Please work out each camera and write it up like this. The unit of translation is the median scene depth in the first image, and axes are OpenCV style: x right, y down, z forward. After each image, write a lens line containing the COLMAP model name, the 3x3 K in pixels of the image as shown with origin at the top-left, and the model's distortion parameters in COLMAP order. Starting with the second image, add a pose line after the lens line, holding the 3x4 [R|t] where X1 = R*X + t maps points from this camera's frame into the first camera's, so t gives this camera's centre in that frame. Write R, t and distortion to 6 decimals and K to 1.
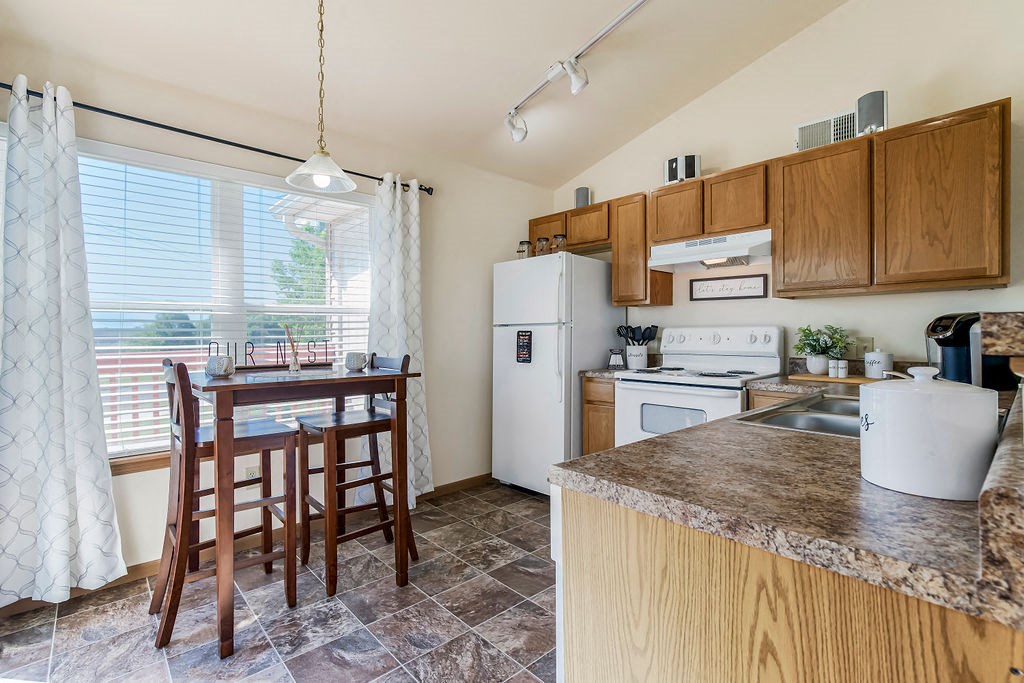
lens RADIAL K [[469.9, 0, 510.4], [0, 469.9, 335.8], [0, 0, 1]] dist [0.001171, 0.000194]
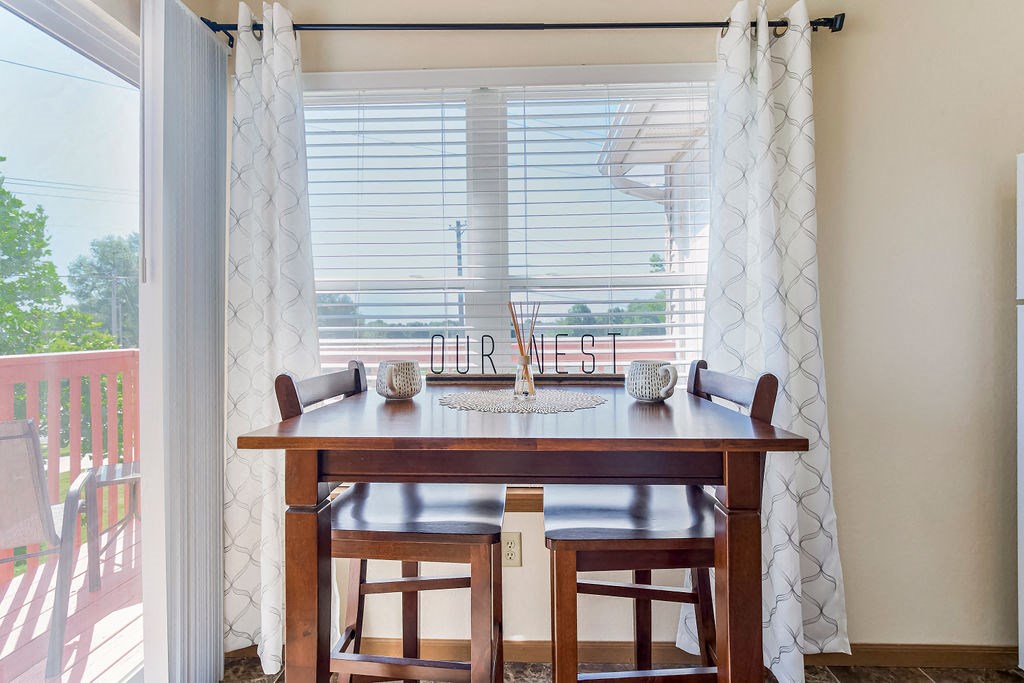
lens RADIAL K [[472.8, 0, 513.3], [0, 472.8, 322.2], [0, 0, 1]] dist [-0.003490, -0.000430]
pose [[0.722453, -0.007358, -0.691381, -0.084482], [-0.000971, 0.999932, -0.011657, 0.003223], [0.691419, 0.009093, 0.722396, 0.453590]]
